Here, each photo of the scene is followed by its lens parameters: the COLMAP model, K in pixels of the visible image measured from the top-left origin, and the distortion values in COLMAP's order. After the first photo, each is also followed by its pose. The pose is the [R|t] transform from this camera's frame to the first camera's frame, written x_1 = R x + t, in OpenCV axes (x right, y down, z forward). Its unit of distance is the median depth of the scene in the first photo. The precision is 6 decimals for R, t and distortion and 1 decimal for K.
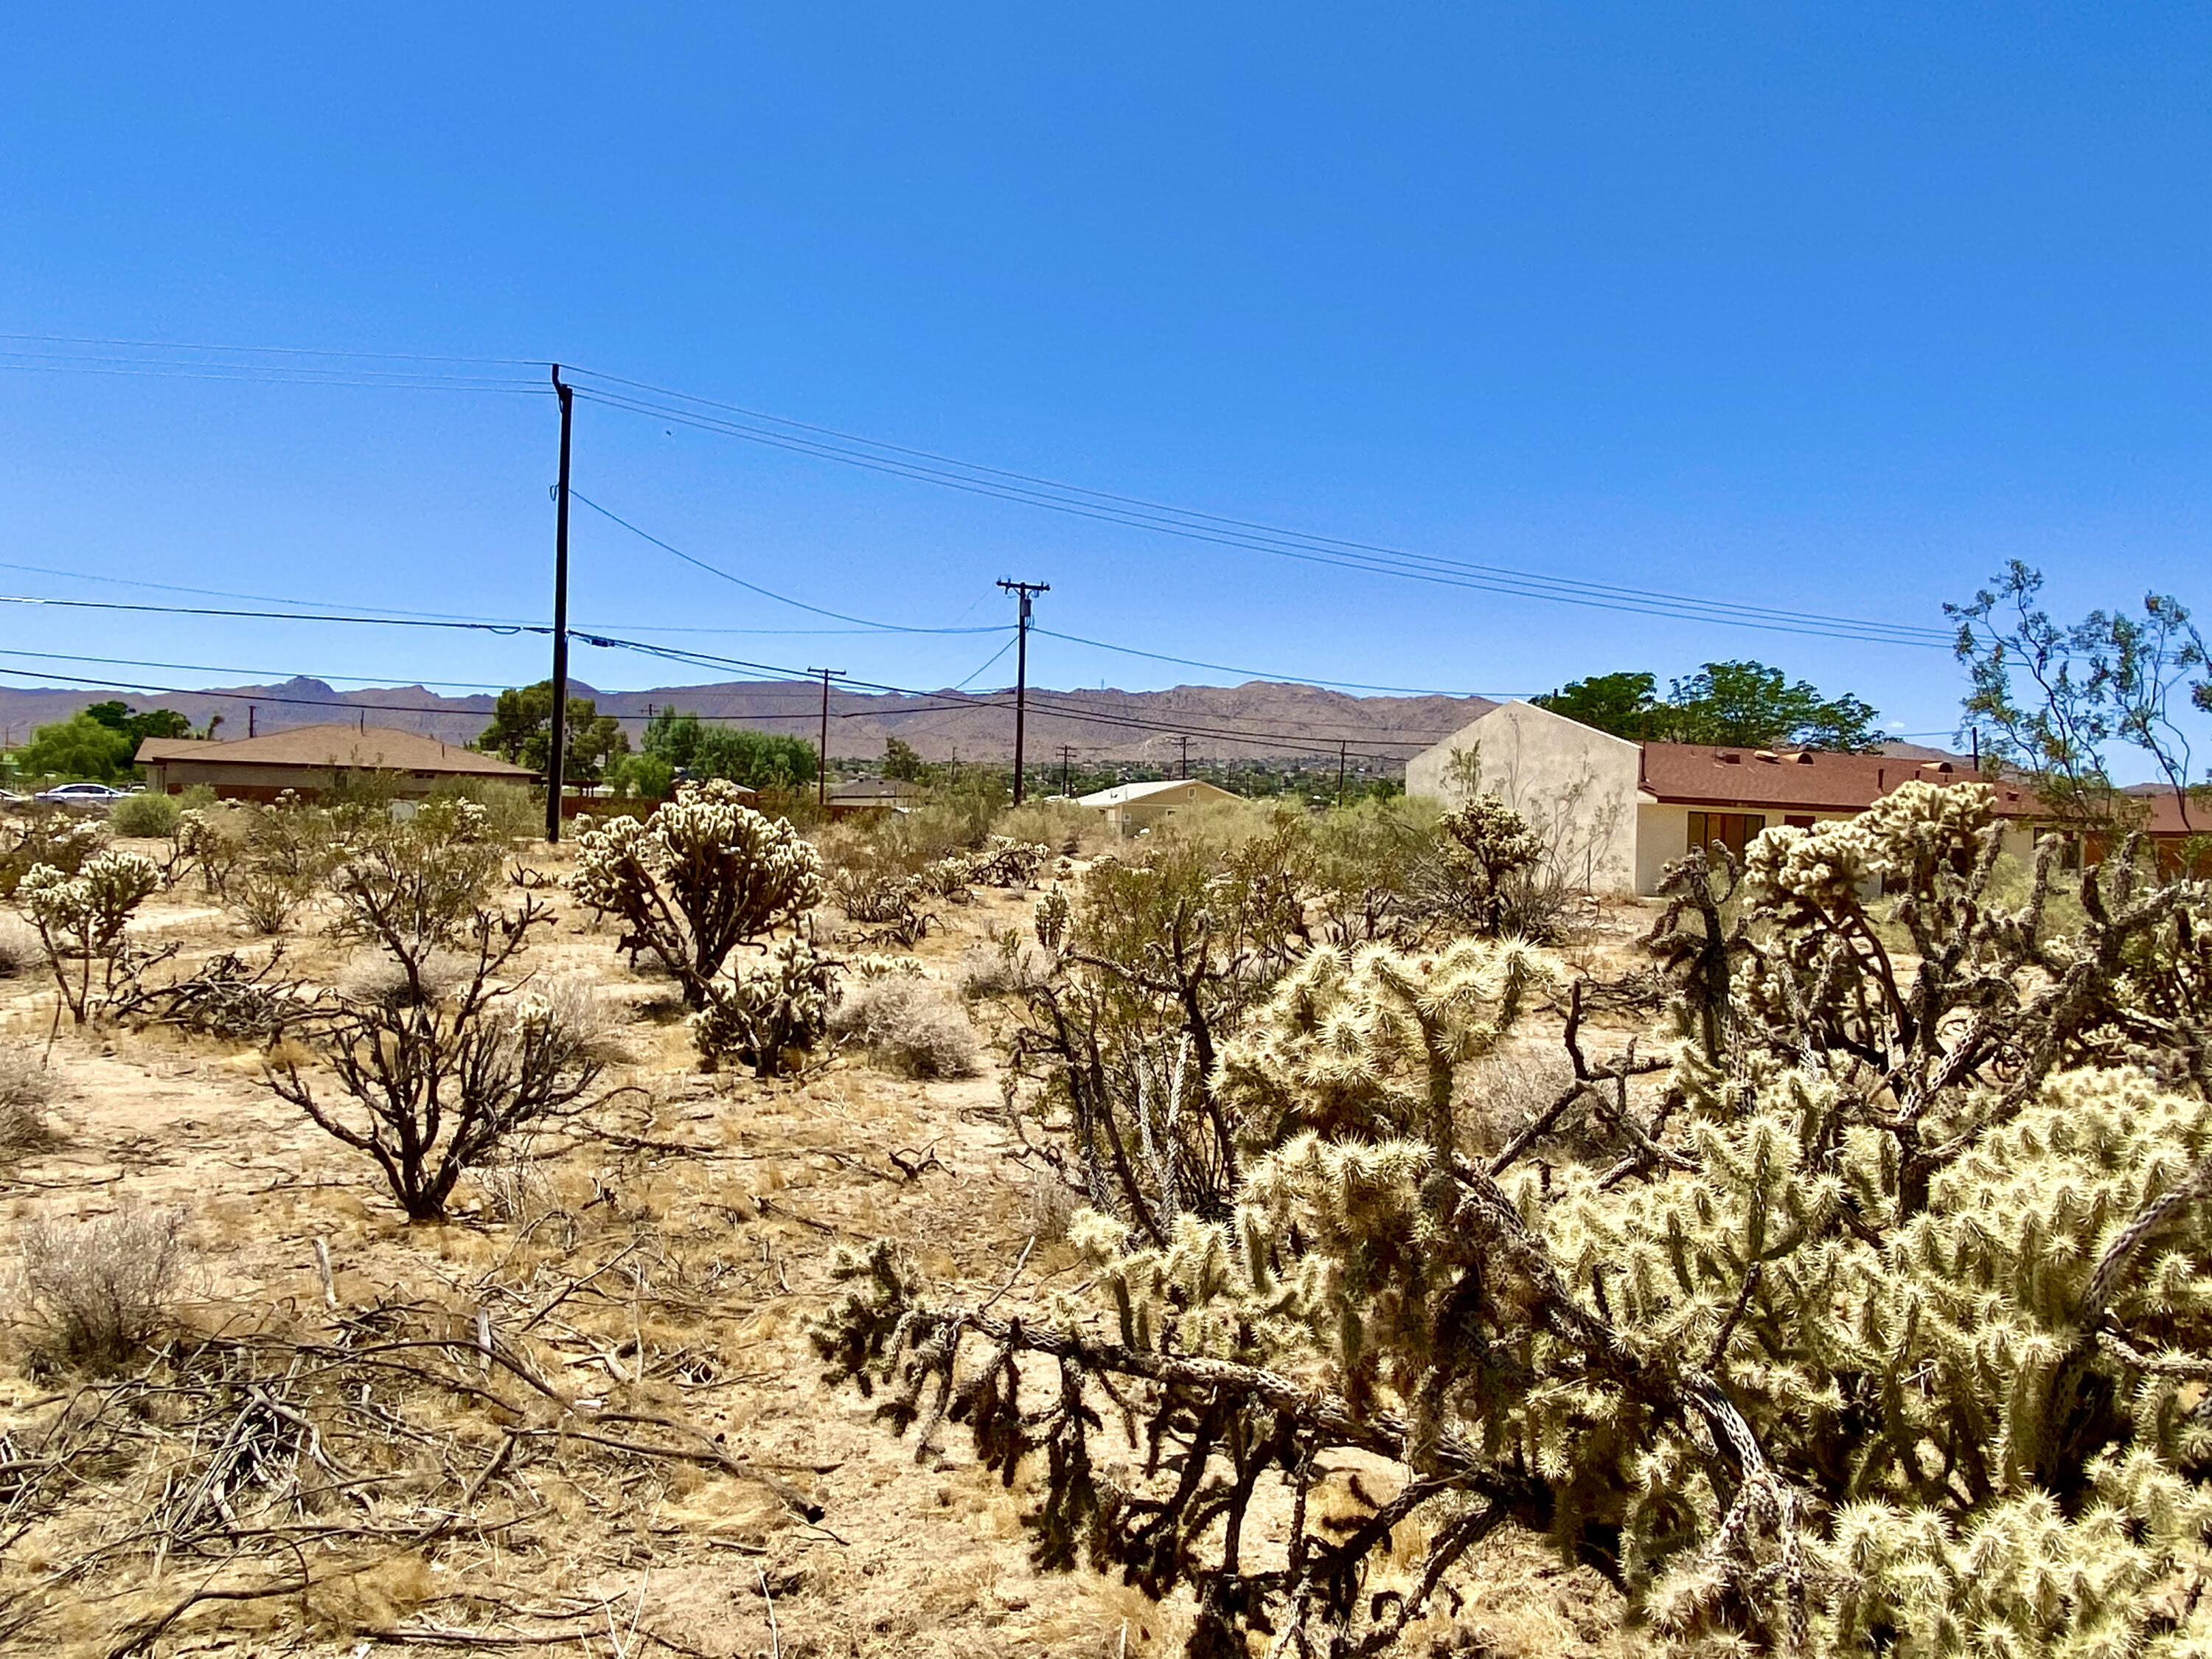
lens RADIAL K [[1612.7, 0, 1106.0], [0, 1612.7, 829.5], [0, 0, 1]] dist [0.075314, -0.110984]
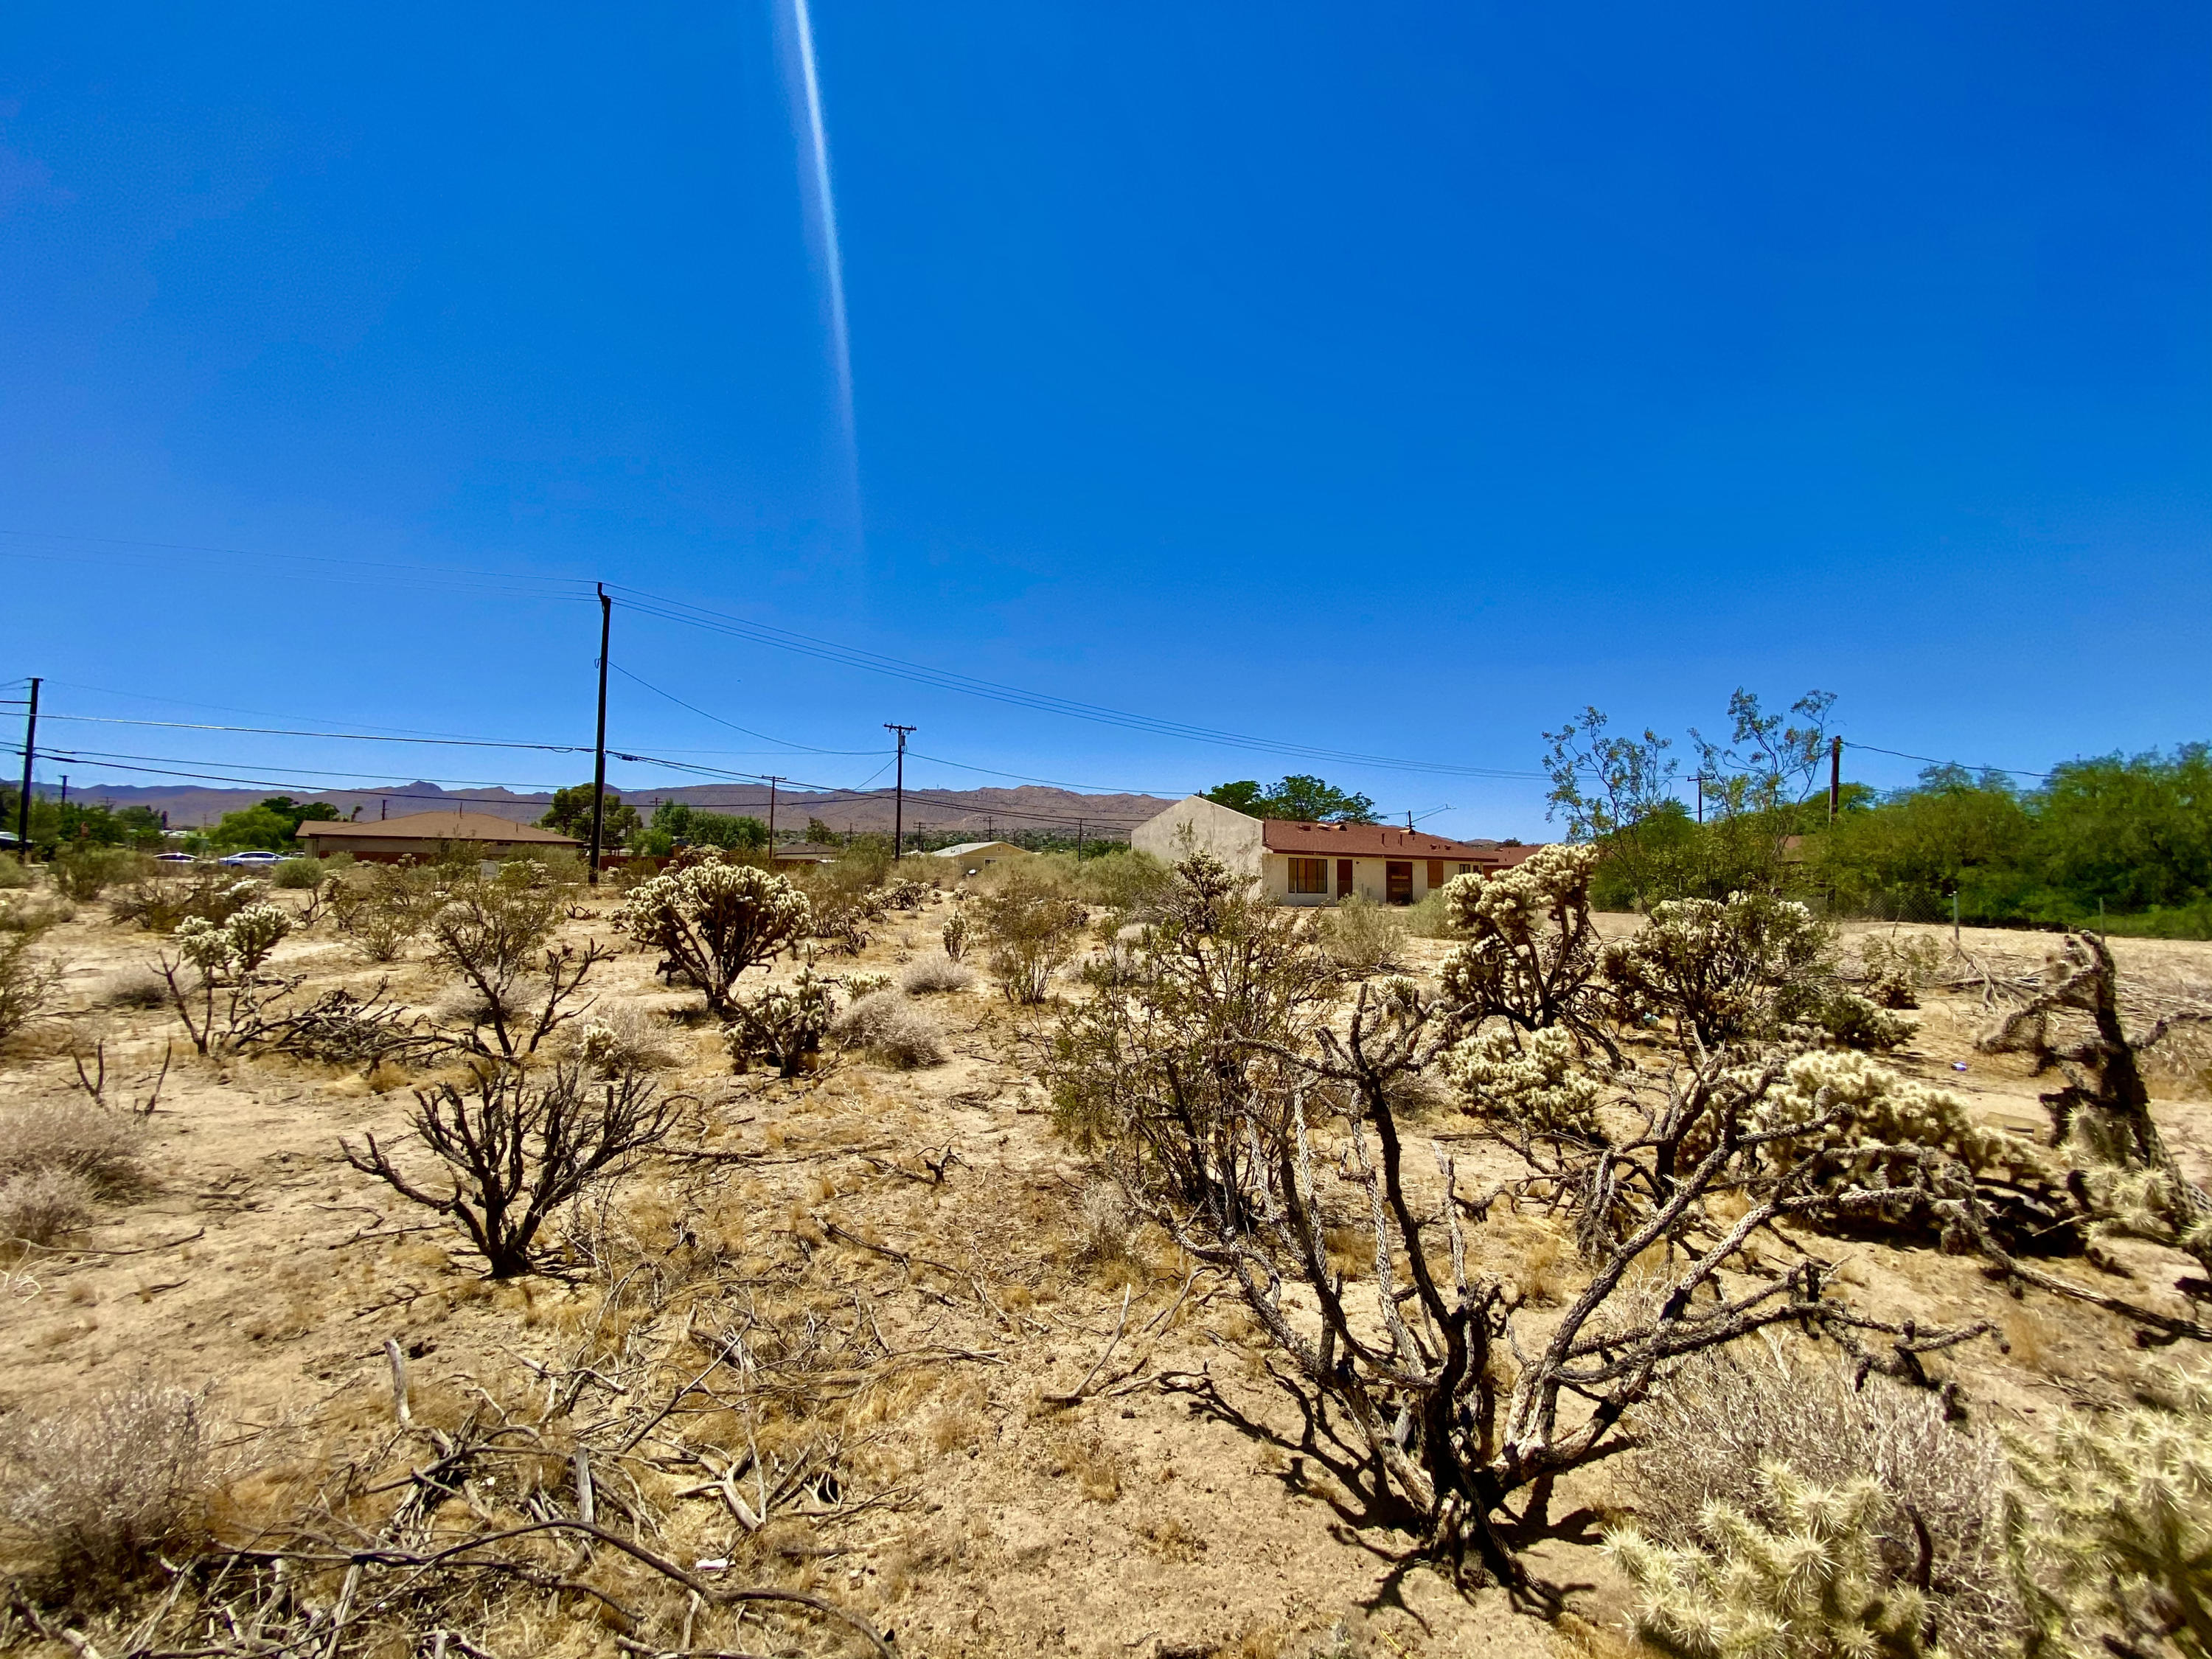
lens RADIAL K [[921.3, 0, 1106.0], [0, 921.3, 829.5], [0, 0, 1]] dist [0.014904, -0.018405]
pose [[0.983552, -0.006555, 0.180506, -0.079848], [0.014304, 0.999029, -0.041661, -0.011159], [-0.180057, 0.043558, 0.982691, 0.184505]]
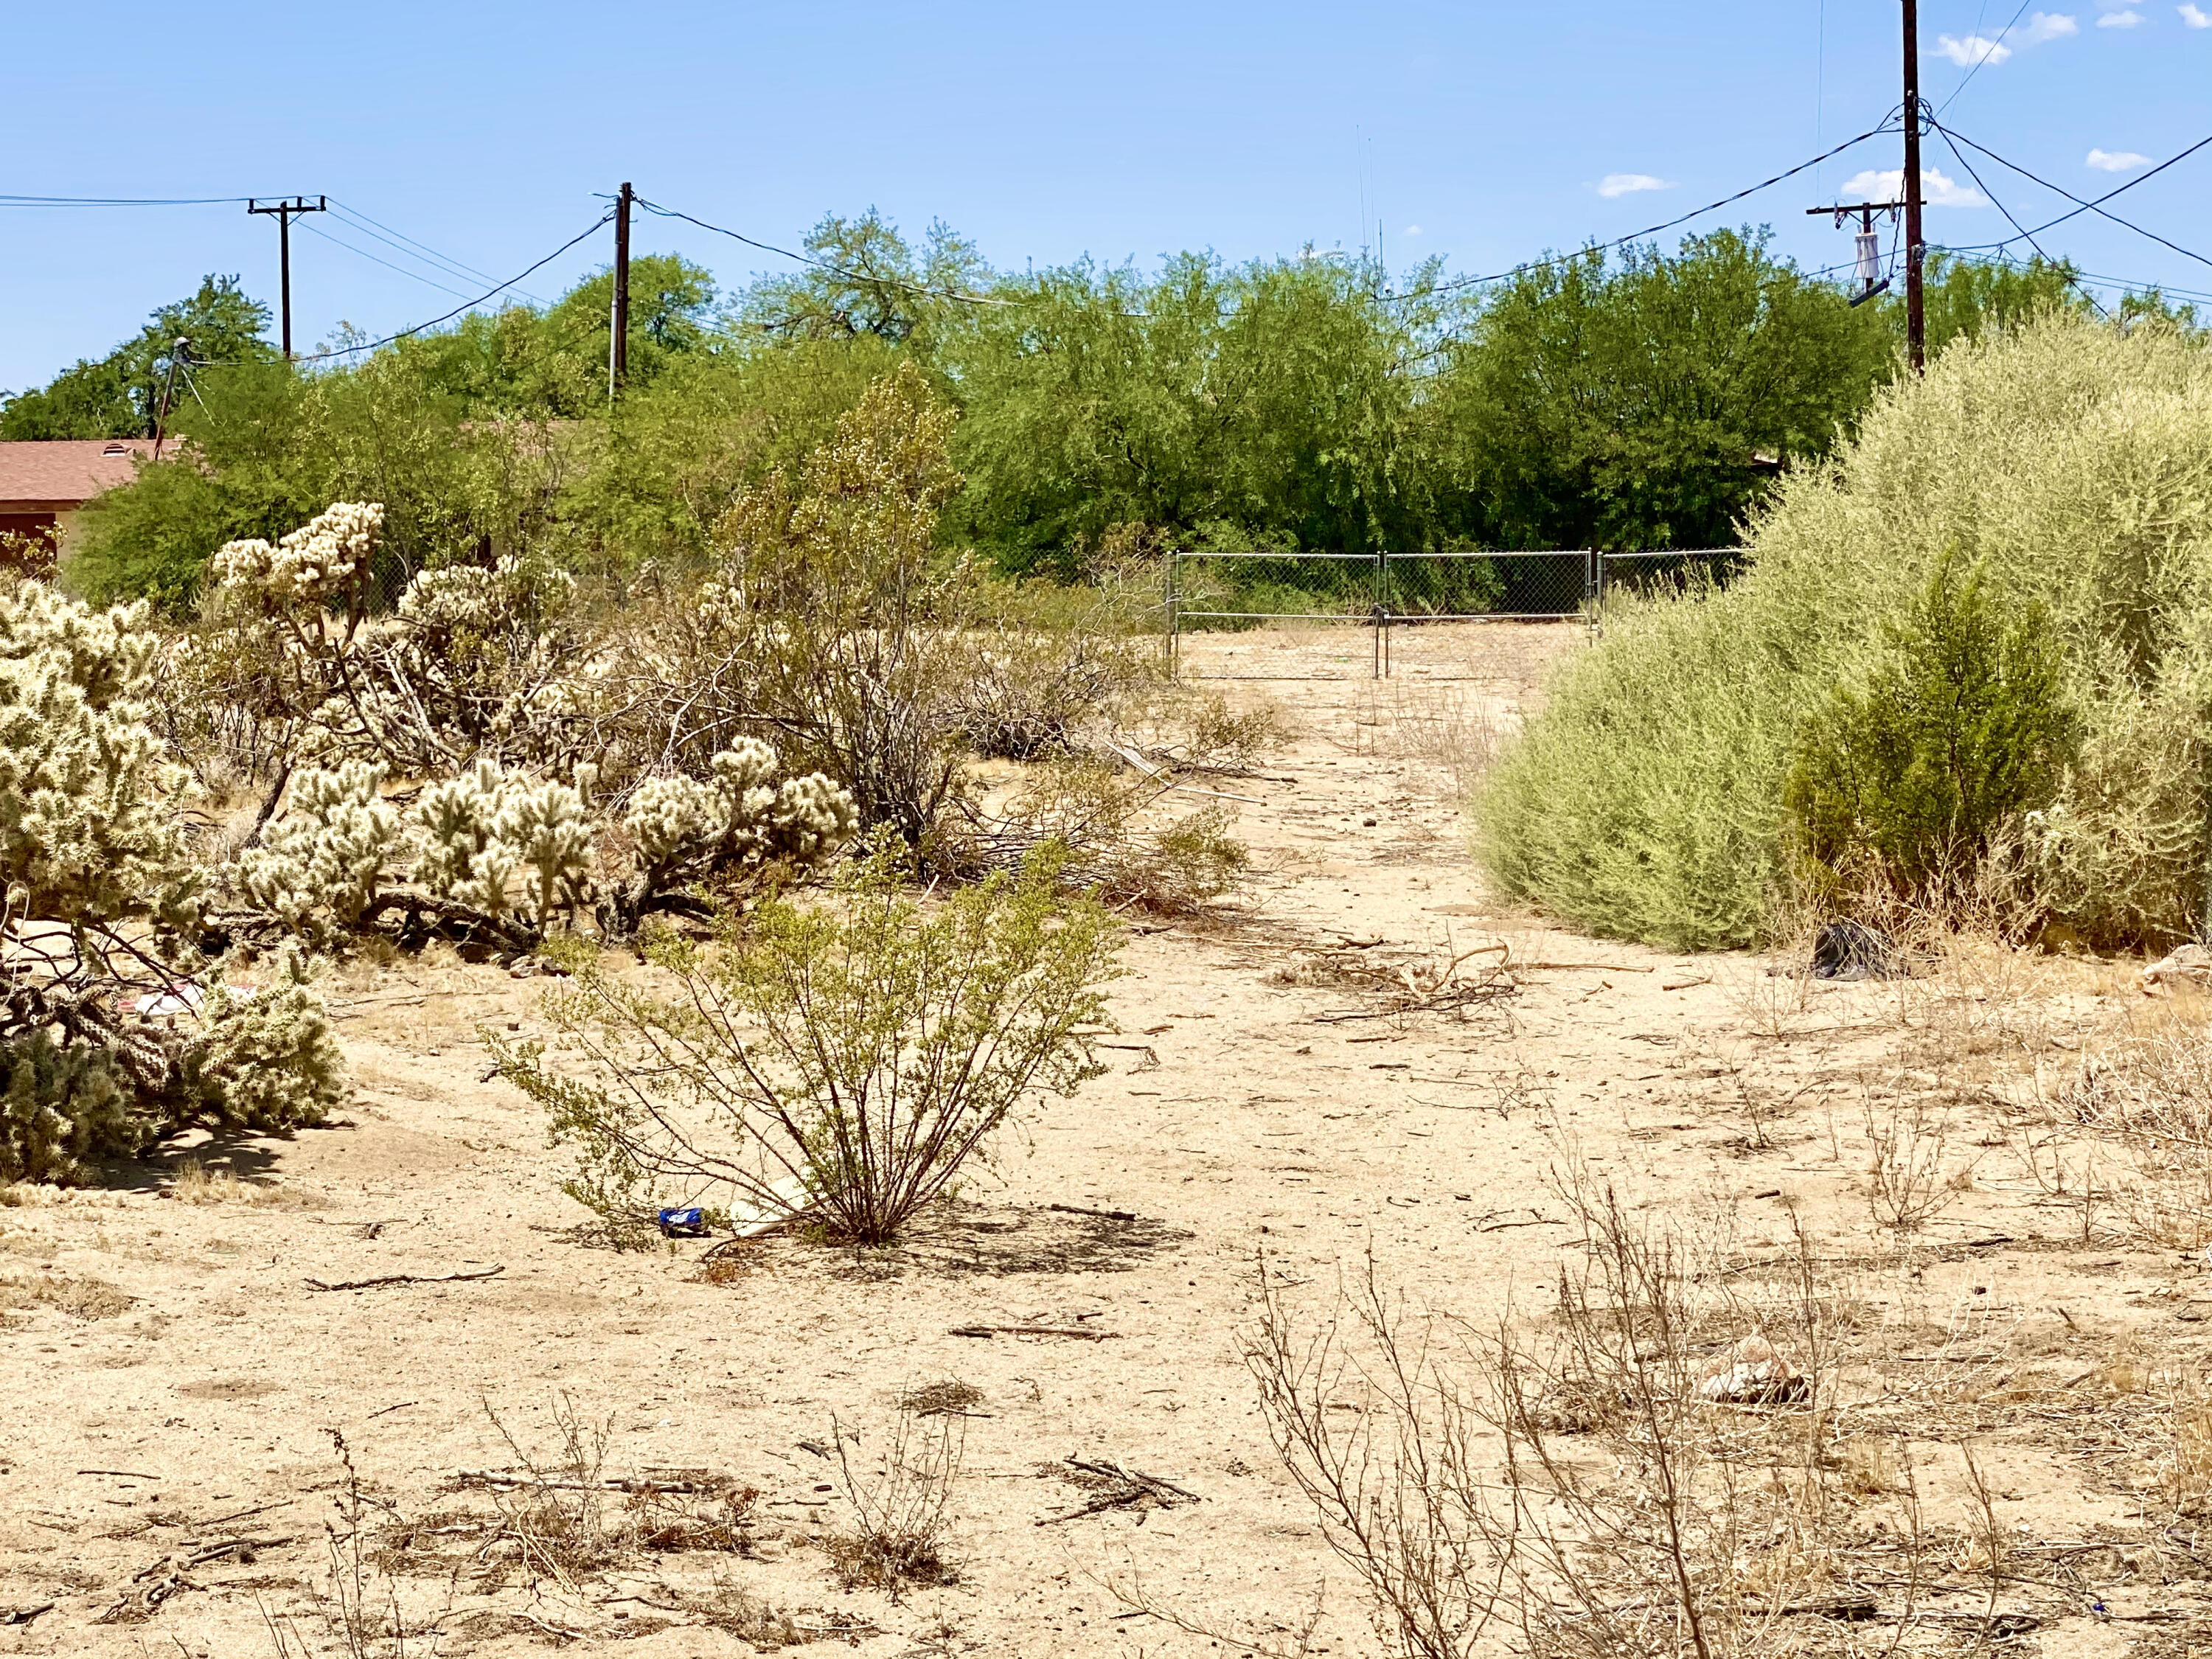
lens RADIAL K [[4106.4, 0, 1106.0], [0, 4106.4, 829.5], [0, 0, 1]] dist [0.033386, 0.096931]
pose [[0.569983, -0.089408, 0.816778, -1.723279], [0.017347, 0.995150, 0.096827, -0.070886], [-0.821473, -0.041021, 0.568770, -1.285227]]
